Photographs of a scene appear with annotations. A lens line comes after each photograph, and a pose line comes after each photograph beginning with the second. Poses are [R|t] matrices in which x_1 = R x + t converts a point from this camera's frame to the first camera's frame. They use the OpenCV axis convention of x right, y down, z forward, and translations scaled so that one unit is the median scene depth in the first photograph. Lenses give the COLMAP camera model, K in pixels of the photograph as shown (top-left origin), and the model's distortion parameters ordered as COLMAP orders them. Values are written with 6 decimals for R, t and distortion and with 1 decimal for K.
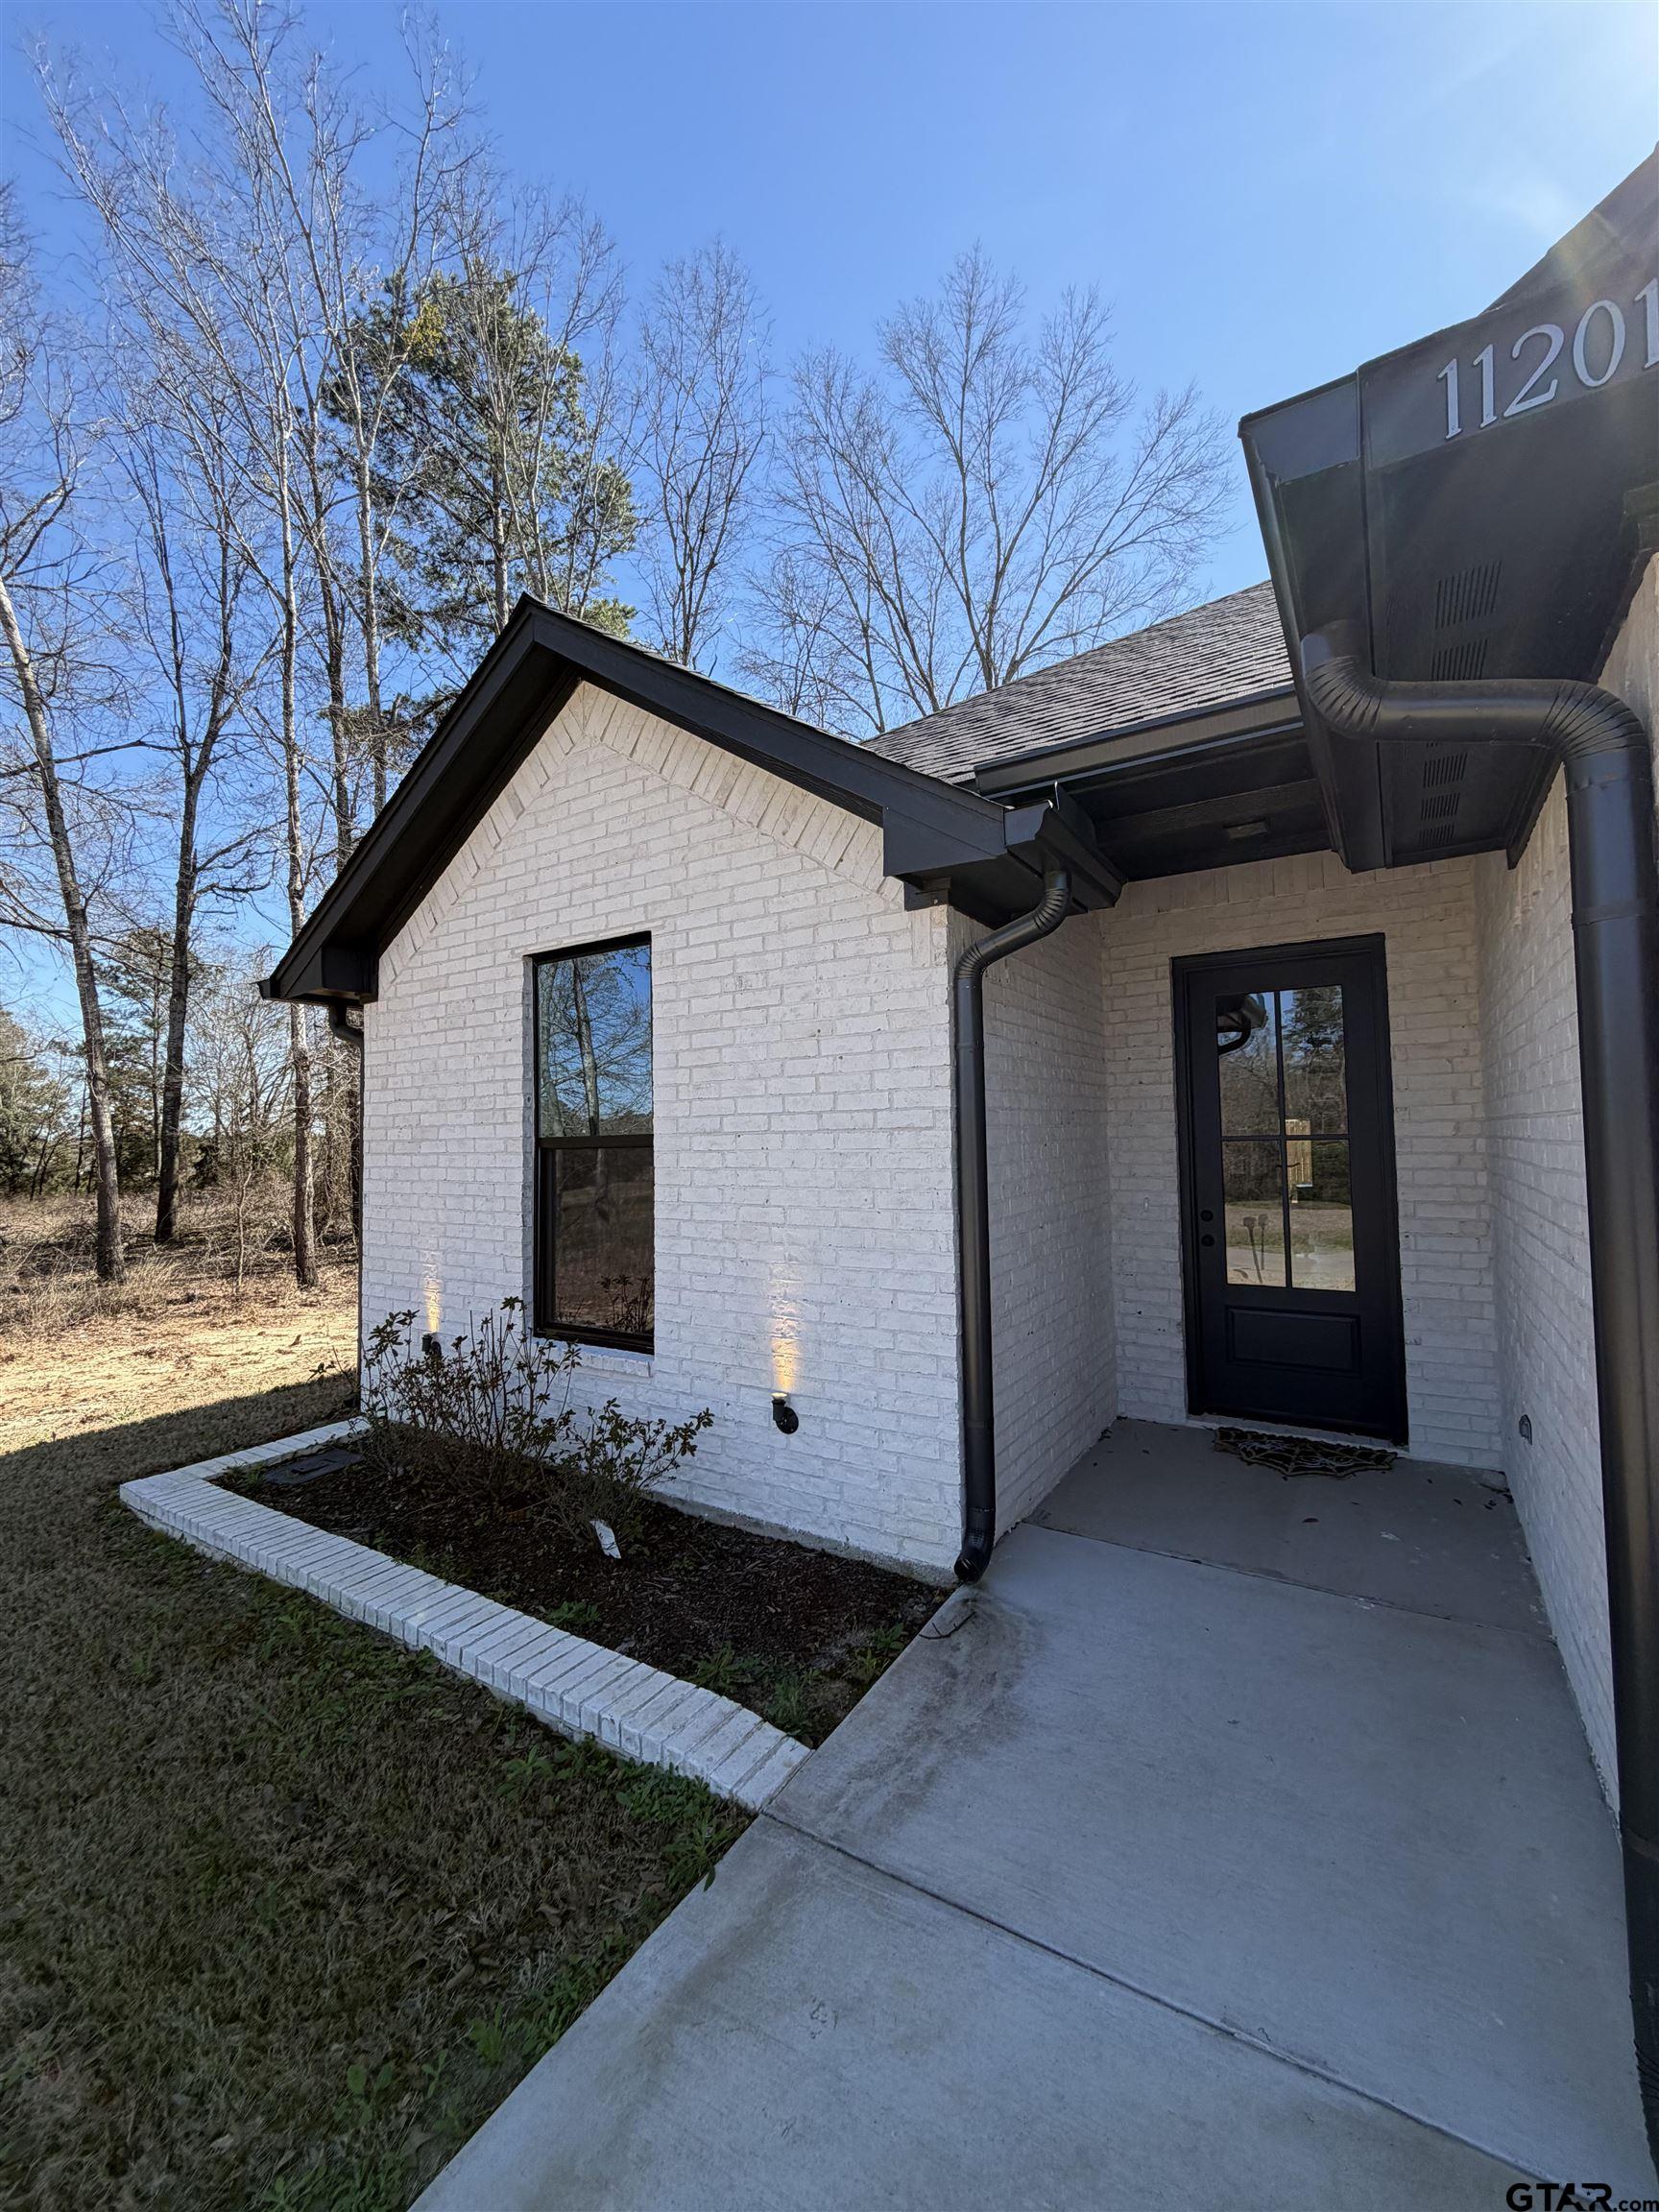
lens RADIAL K [[876.8, 0, 829.5], [0, 876.8, 1106.0], [0, 0, 1]] dist [0.001130, 0.000221]
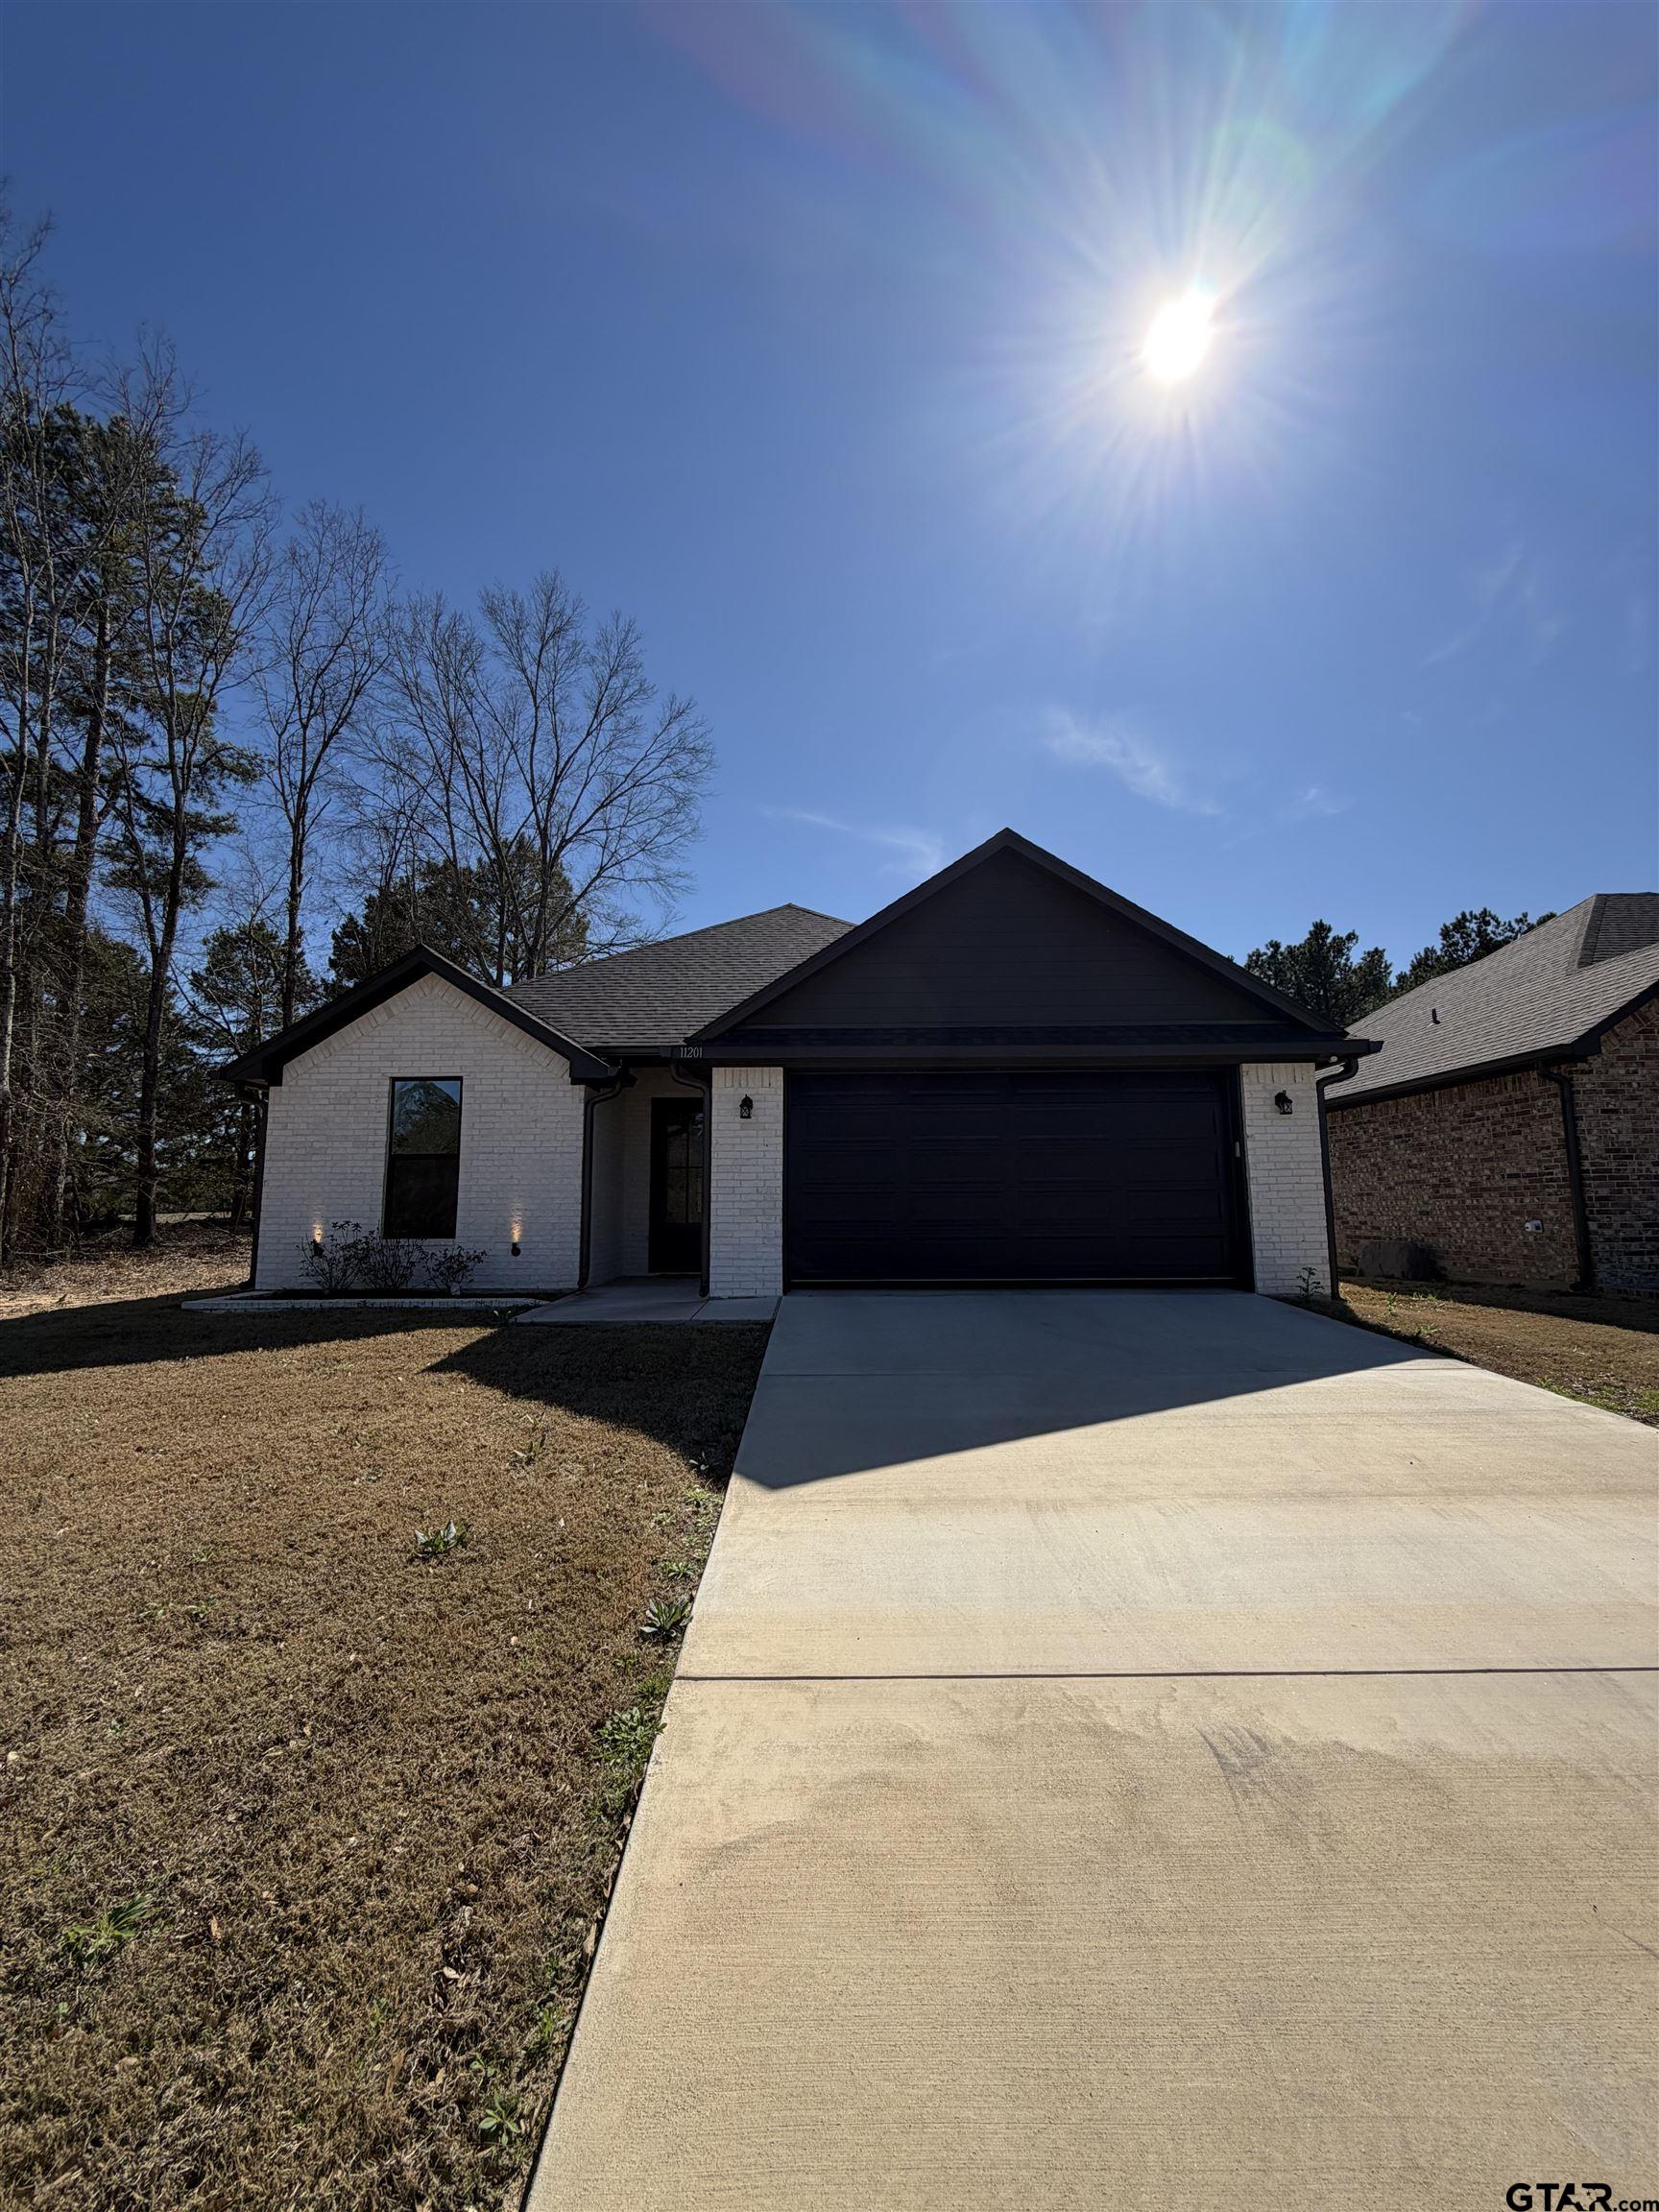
lens RADIAL K [[876.8, 0, 829.5], [0, 876.8, 1106.0], [0, 0, 1]] dist [0.001130, 0.000221]
pose [[0.847467, 0.073114, 0.525788, -0.223552], [-0.031276, 0.995626, -0.088036, 0.029655], [-0.529925, 0.058163, 0.846047, -0.625284]]
